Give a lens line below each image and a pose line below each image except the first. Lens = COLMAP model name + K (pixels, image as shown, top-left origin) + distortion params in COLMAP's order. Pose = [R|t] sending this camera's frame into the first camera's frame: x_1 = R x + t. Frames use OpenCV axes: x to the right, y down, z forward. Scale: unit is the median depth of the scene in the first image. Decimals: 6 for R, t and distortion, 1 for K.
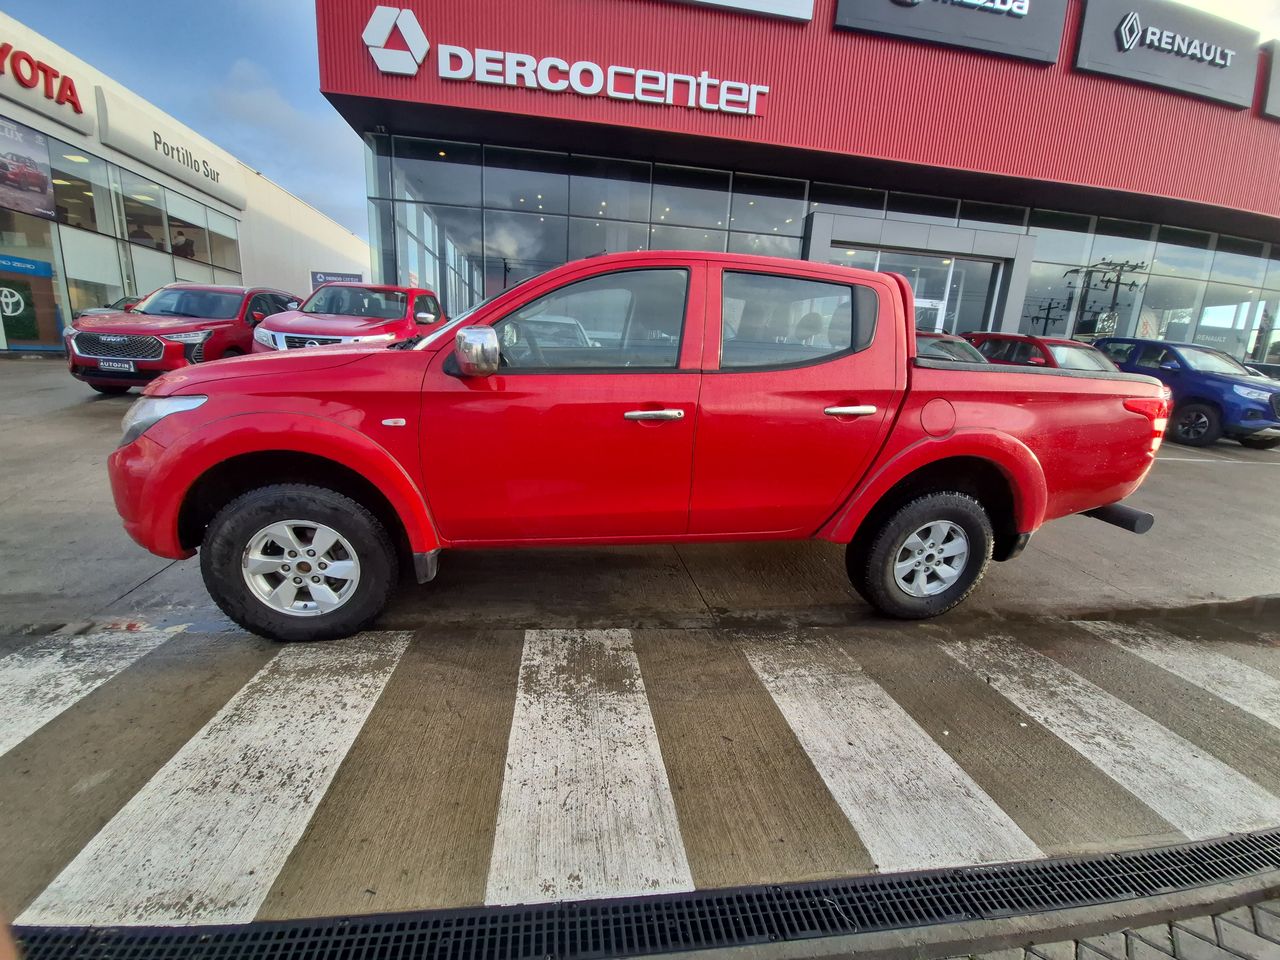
lens RADIAL K [[554.8, 0, 640.0], [0, 554.8, 480.0], [0, 0, 1]] dist [0.013337, -0.018757]
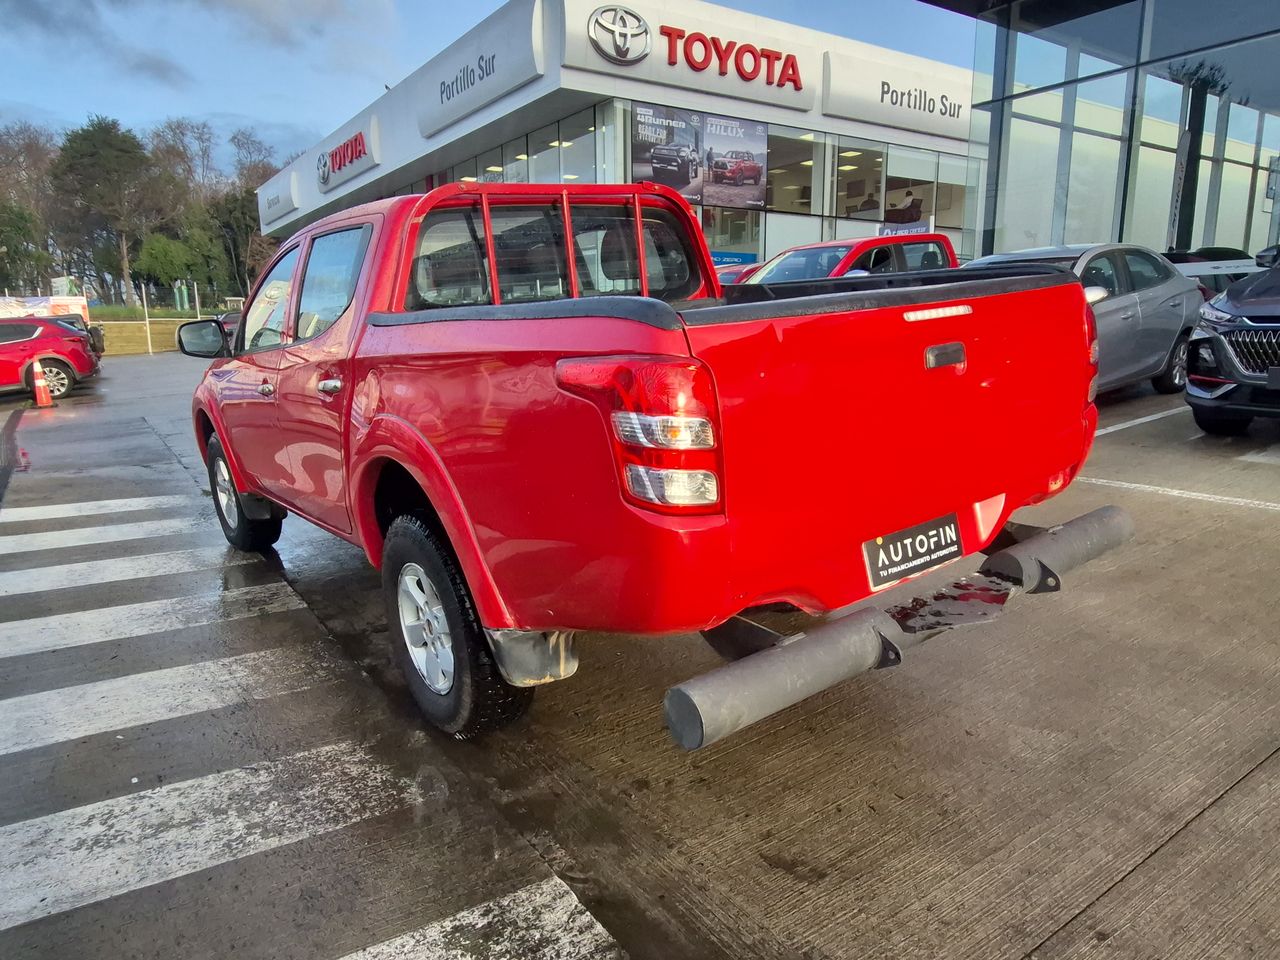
lens RADIAL K [[849.0, 0, 629.3], [0, 849.0, 518.5], [0, 0, 1]] dist [0.001697, -0.023058]
pose [[0.410260, 0.142561, -0.900757, 1.352065], [-0.143701, 0.985473, 0.090519, -0.097541], [0.900576, 0.092304, 0.424786, 0.724370]]
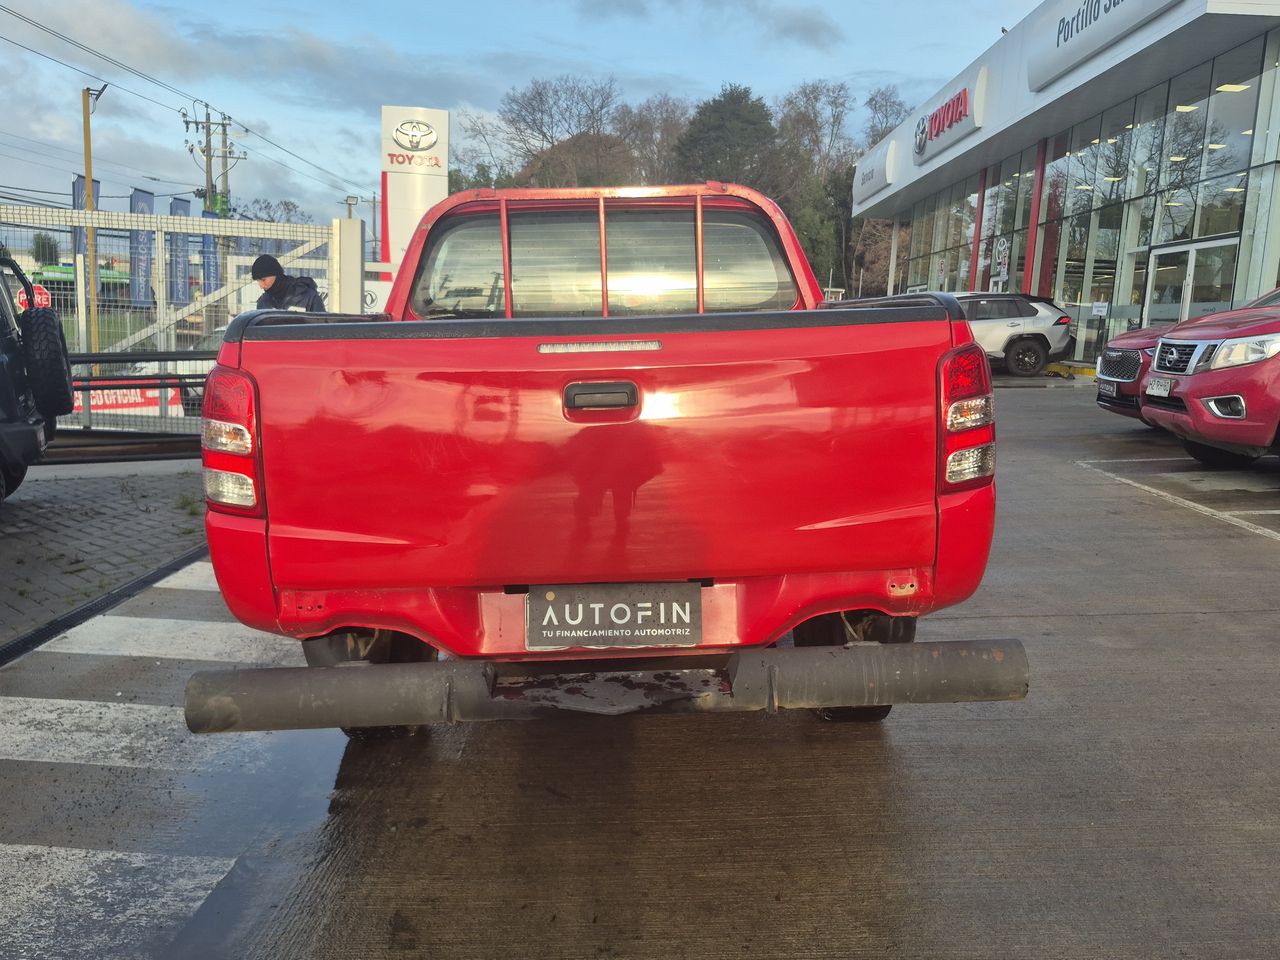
lens RADIAL K [[1096.7, 0, 640.0], [0, 1096.7, 480.0], [0, 0, 1]] dist [0.122941, -0.162721]
pose [[-0.179508, 0.080824, -0.980431, 1.575259], [-0.244152, 0.961778, 0.123989, -0.240405], [0.952978, 0.261631, -0.152914, 1.358061]]
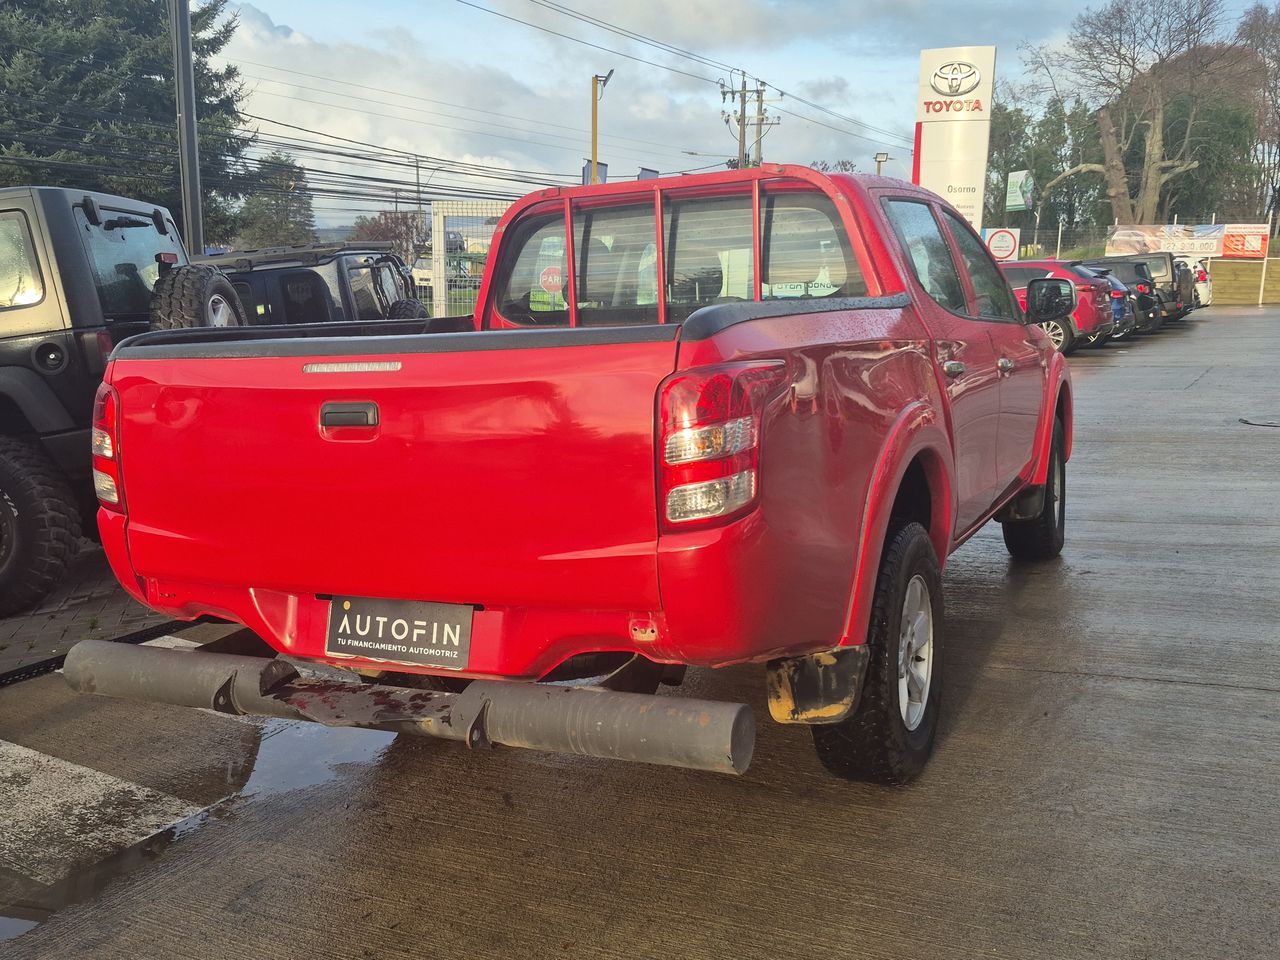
lens RADIAL K [[1196.1, 0, 640.0], [0, 1196.1, 480.0], [0, 0, 1]] dist [0.101569, -0.127078]
pose [[-0.611024, 0.078995, -0.787661, 1.382492], [-0.199040, 0.947712, 0.249451, -0.400009], [0.766180, 0.309197, -0.563352, 1.836901]]
